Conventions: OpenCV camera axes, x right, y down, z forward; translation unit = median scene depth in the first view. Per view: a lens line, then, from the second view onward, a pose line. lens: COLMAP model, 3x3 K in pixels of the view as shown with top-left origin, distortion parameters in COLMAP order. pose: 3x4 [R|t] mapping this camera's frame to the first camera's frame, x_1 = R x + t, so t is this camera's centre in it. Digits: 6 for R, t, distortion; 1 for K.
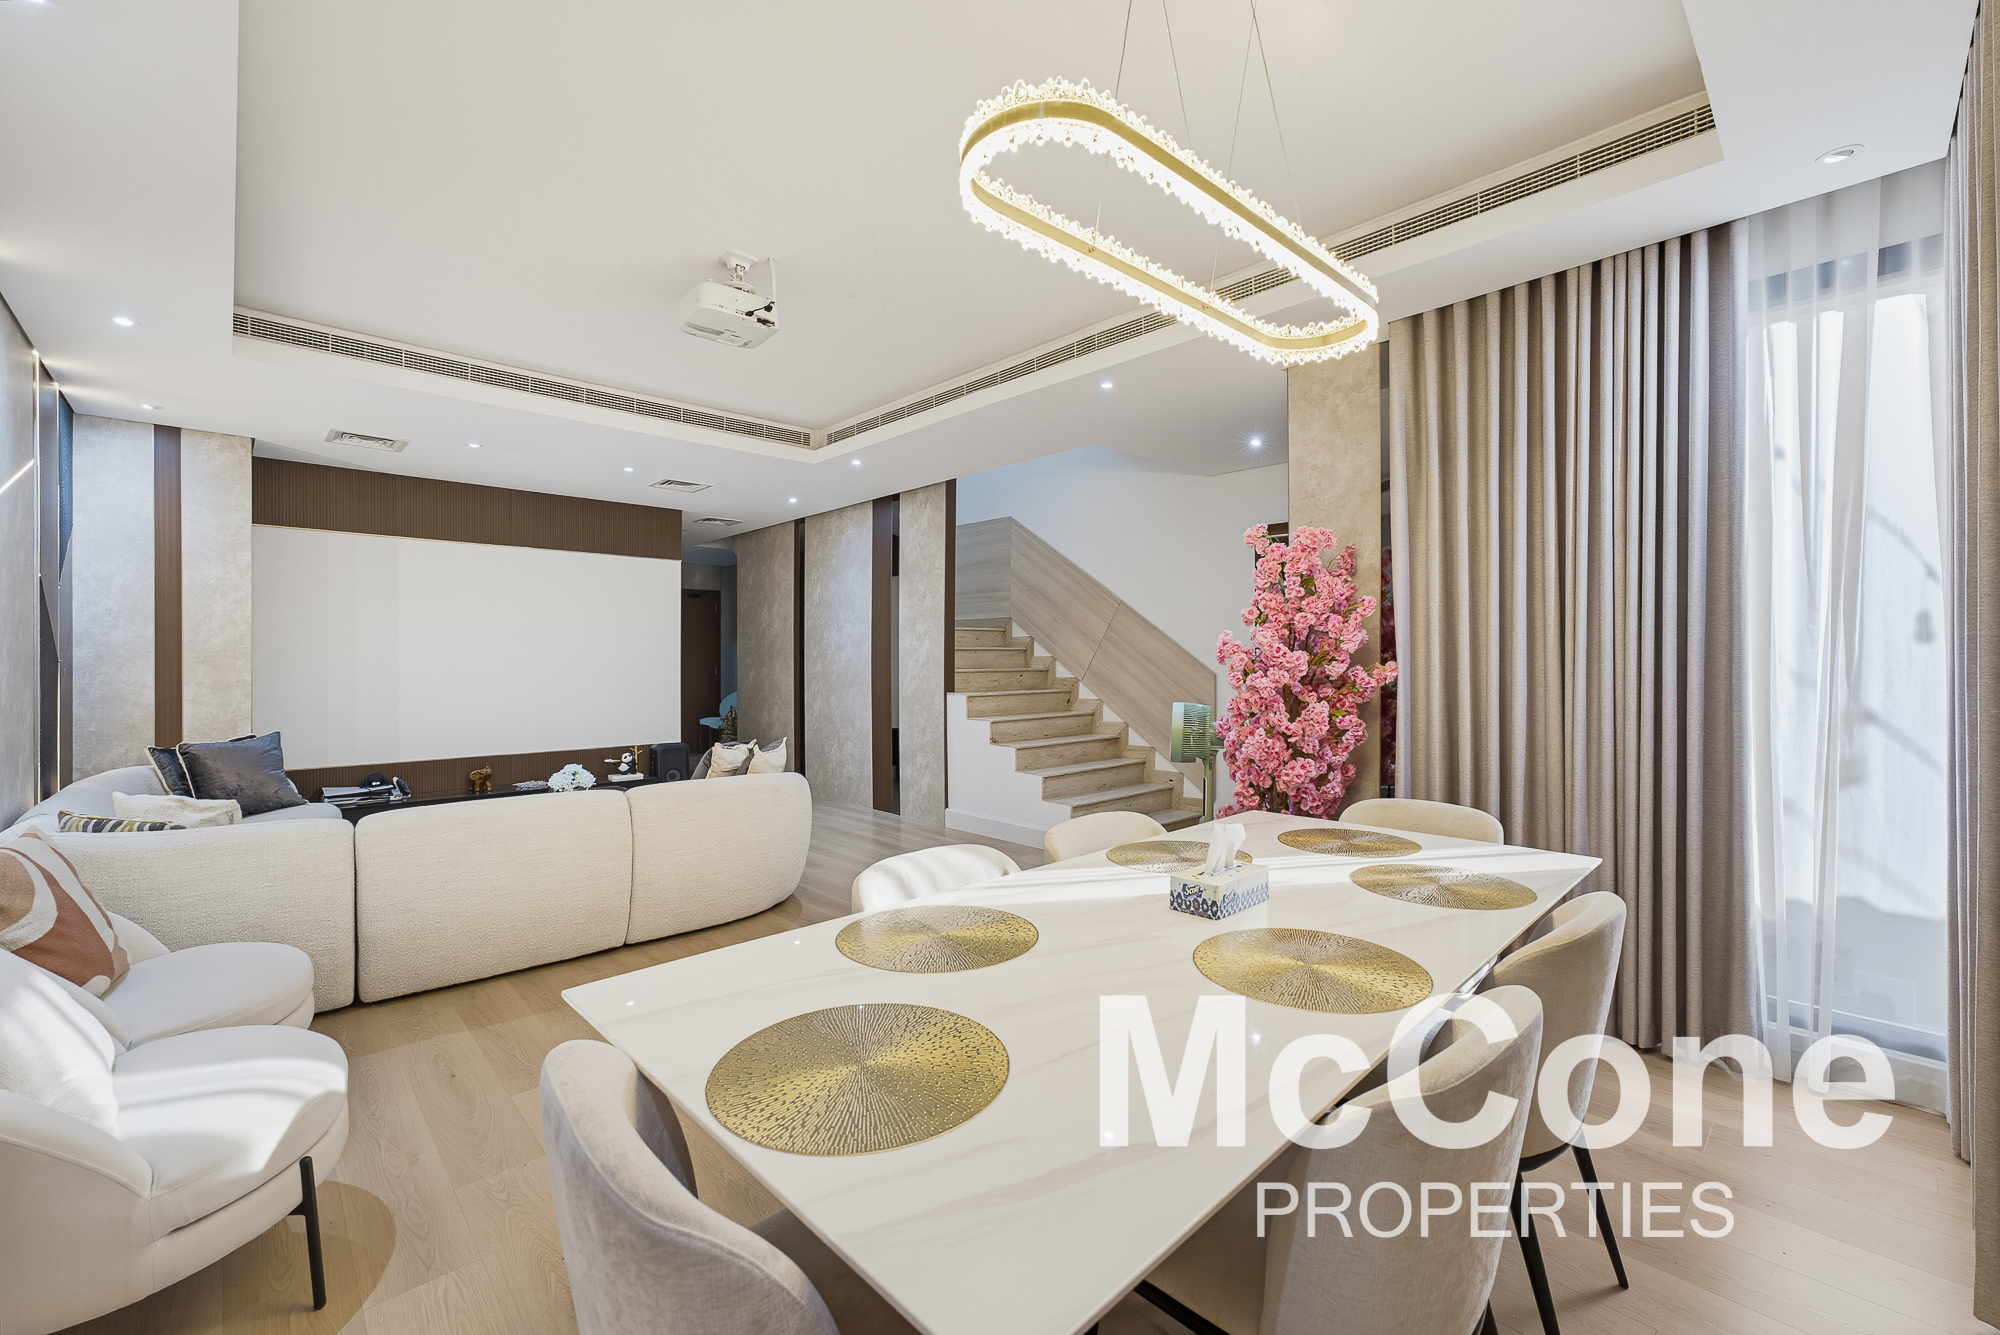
lens RADIAL K [[835.0, 0, 995.9], [0, 835.0, 661.6], [0, 0, 1]] dist [0.013837, 0.002465]
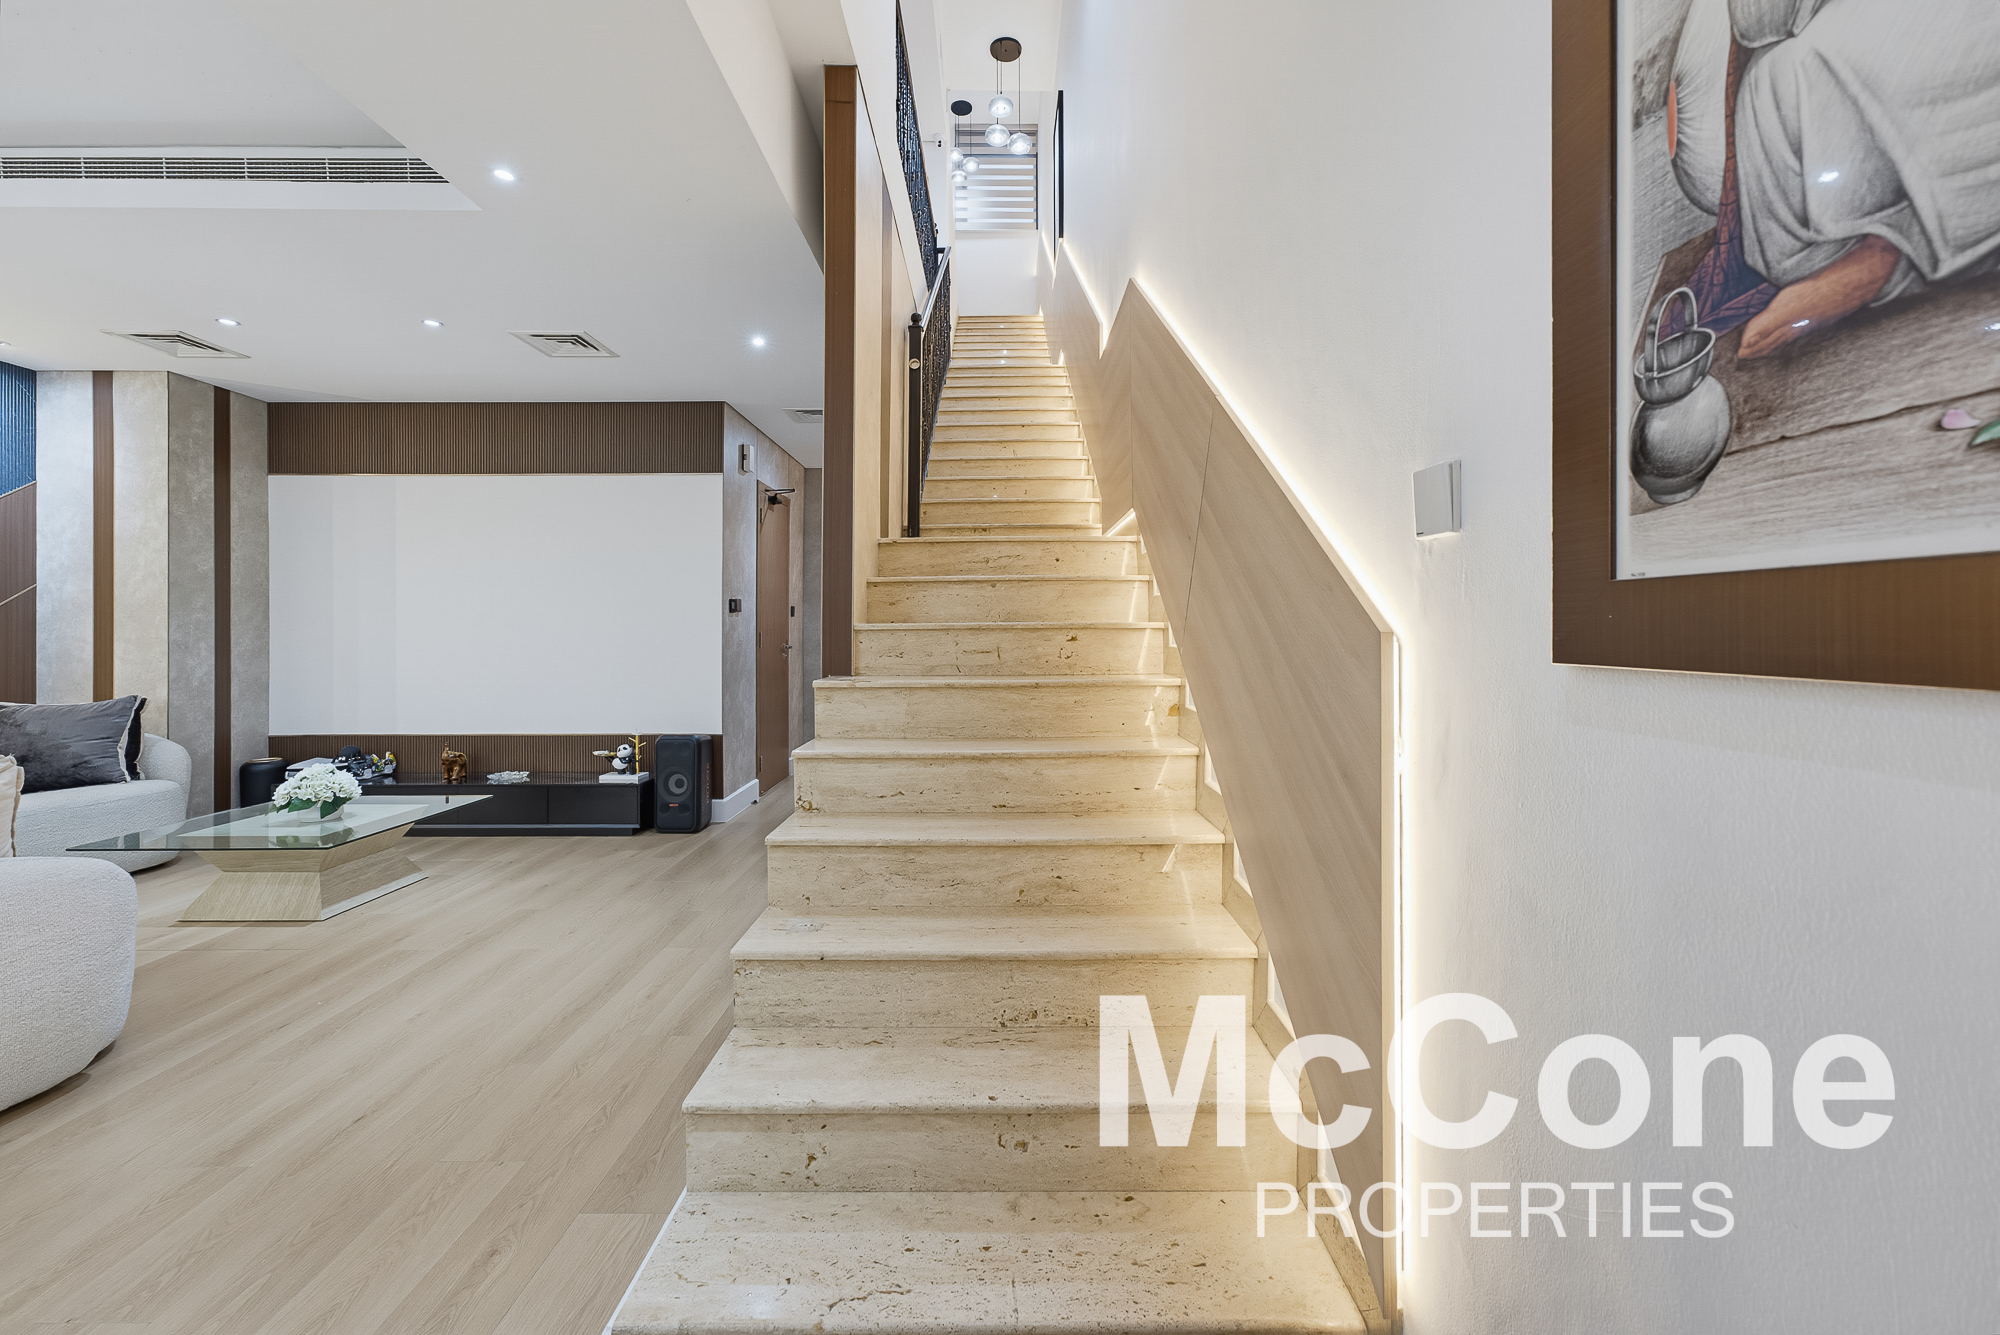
lens RADIAL K [[835.0, 0, 993.8], [0, 835.0, 634.4], [0, 0, 1]] dist [0.013837, 0.002465]
pose [[0.719470, -0.001046, -0.694523, 0.399425], [0.001692, 0.999999, 0.000247, 0.020755], [0.694522, -0.001353, 0.719470, 0.969454]]
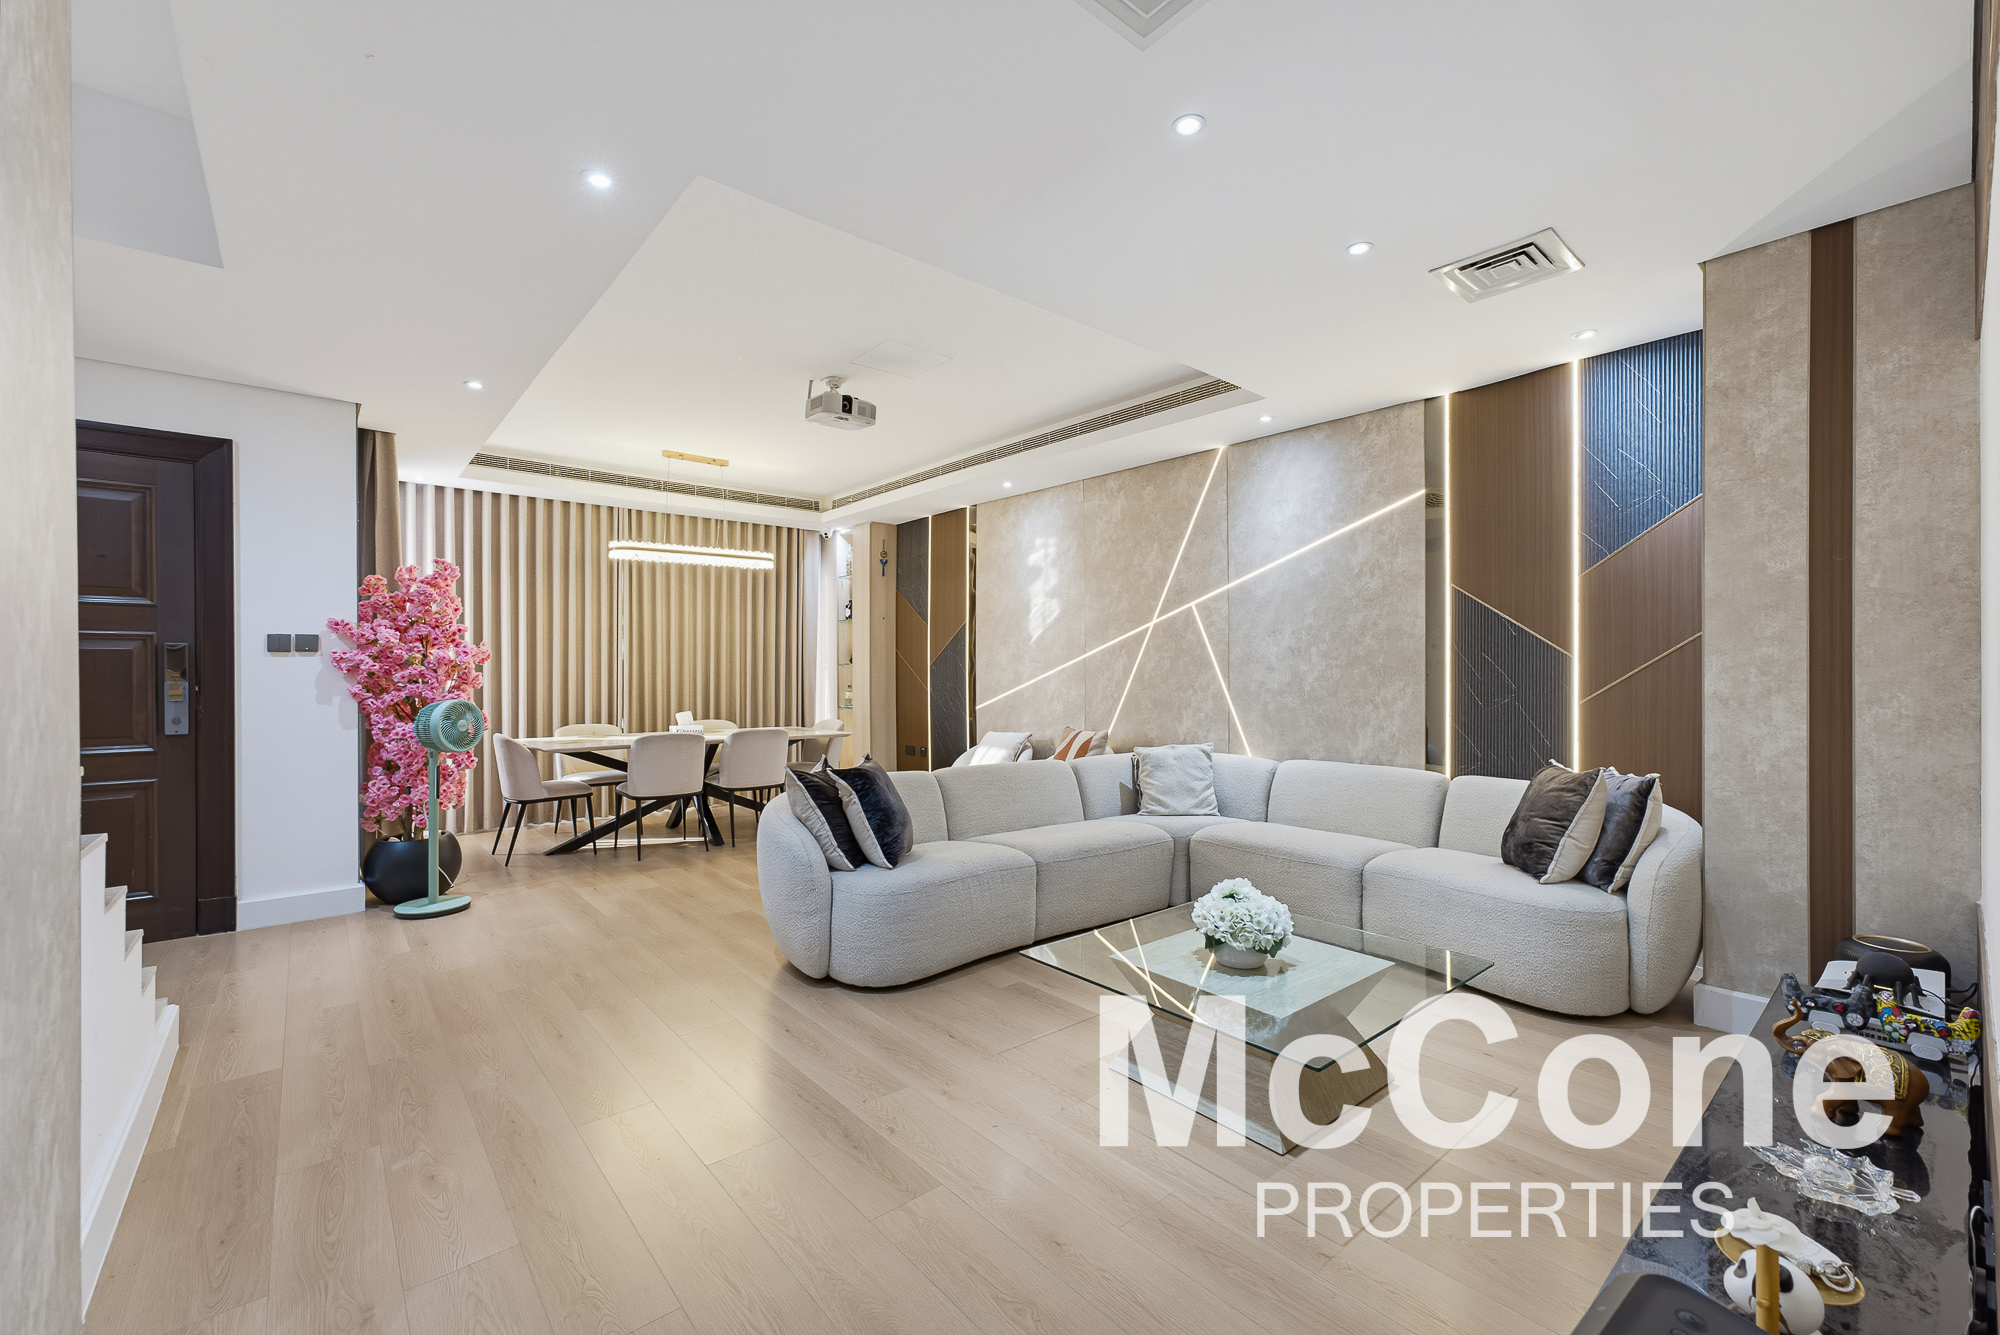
lens RADIAL K [[835.0, 0, 995.4], [0, 835.0, 678.4], [0, 0, 1]] dist [0.013837, 0.002465]
pose [[-0.999622, 0.000001, 0.027475, -0.405963], [0.000244, 0.999961, 0.008842, 0.011218], [-0.027474, 0.008845, -0.999583, 1.587713]]
